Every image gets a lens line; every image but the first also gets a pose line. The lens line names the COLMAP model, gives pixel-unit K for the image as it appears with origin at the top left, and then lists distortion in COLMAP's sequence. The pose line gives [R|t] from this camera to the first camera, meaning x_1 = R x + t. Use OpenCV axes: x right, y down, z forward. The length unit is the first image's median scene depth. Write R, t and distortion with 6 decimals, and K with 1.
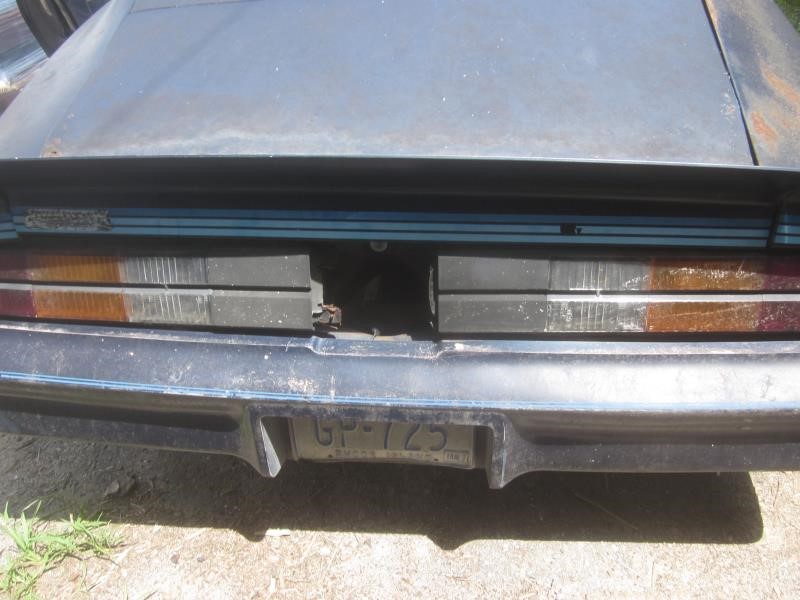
lens RADIAL K [[663.0, 0, 400.0], [0, 663.0, 300.0], [0, 0, 1]] dist [-0.032605, -0.003184]
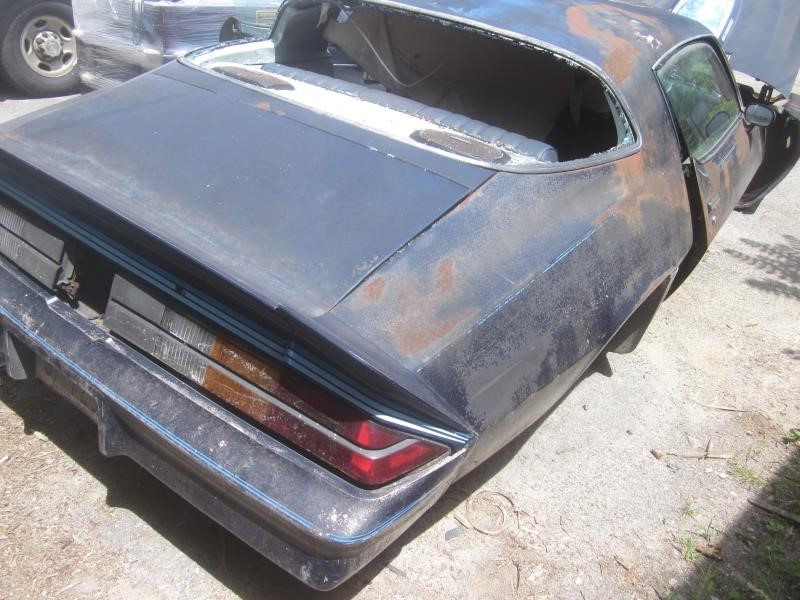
lens RADIAL K [[663.0, 0, 400.0], [0, 663.0, 300.0], [0, 0, 1]] dist [-0.032605, -0.003184]
pose [[0.847744, 0.398576, -0.349954, 1.069214], [-0.444984, 0.893506, -0.060302, -0.196890], [0.288651, 0.206845, 0.934824, -0.150186]]
